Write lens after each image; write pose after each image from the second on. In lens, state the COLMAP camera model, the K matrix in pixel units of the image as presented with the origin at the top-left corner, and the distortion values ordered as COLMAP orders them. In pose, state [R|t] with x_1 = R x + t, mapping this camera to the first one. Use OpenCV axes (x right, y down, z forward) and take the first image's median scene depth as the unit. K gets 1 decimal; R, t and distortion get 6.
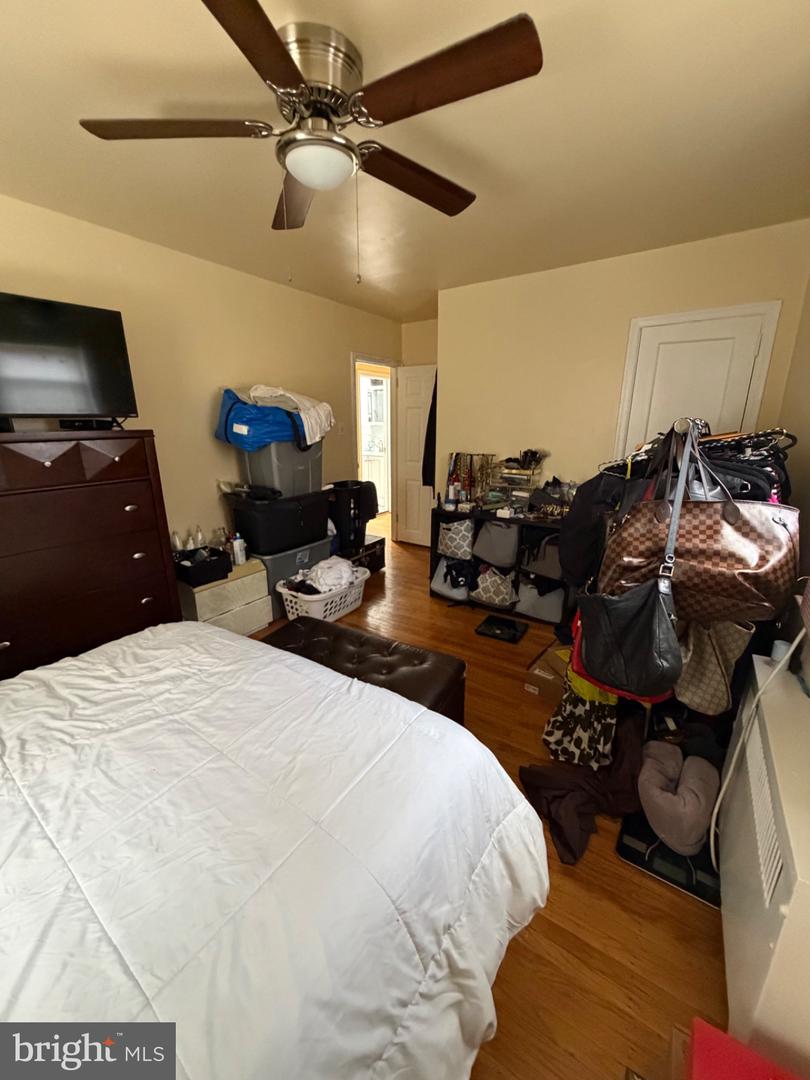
lens RADIAL K [[432.4, 0, 404.8], [0, 432.4, 540.1], [0, 0, 1]] dist [-0.003480, 0.000335]
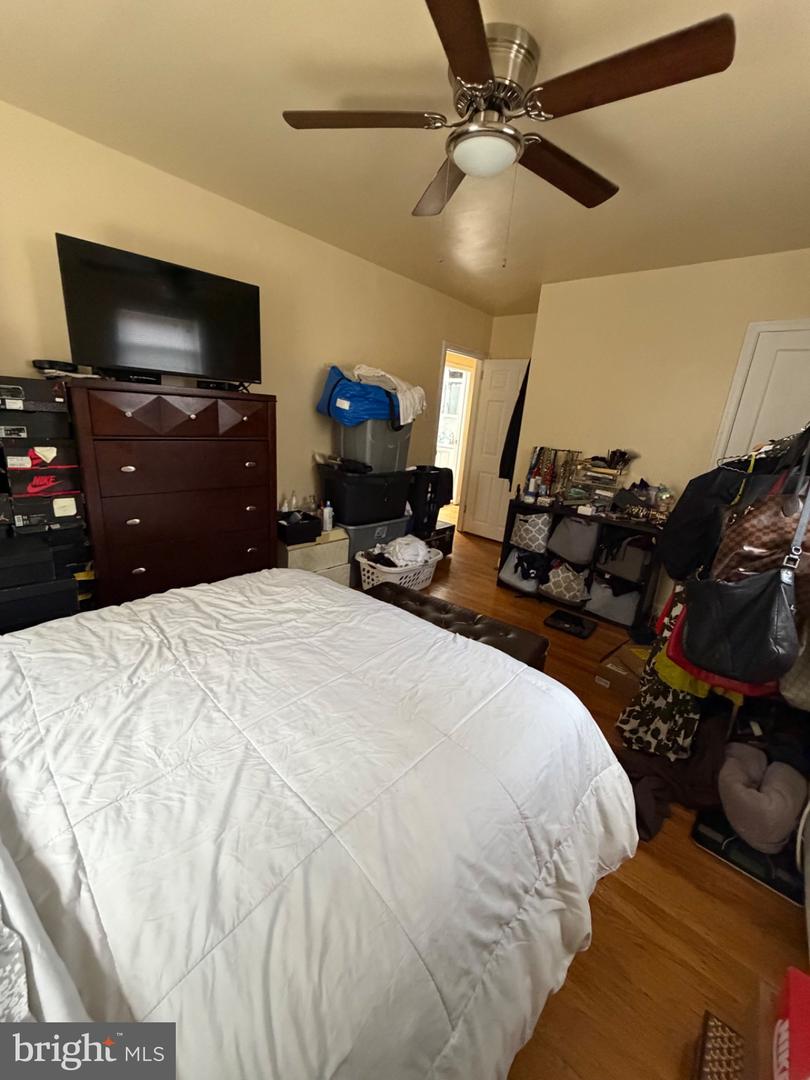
lens RADIAL K [[432.4, 0, 403.8], [0, 432.4, 540.6], [0, 0, 1]] dist [-0.003480, 0.000335]
pose [[0.987630, 0.113836, -0.107831, -0.166229], [-0.112839, 0.993495, 0.015324, 0.093131], [0.108874, -0.002967, 0.994051, -0.094965]]
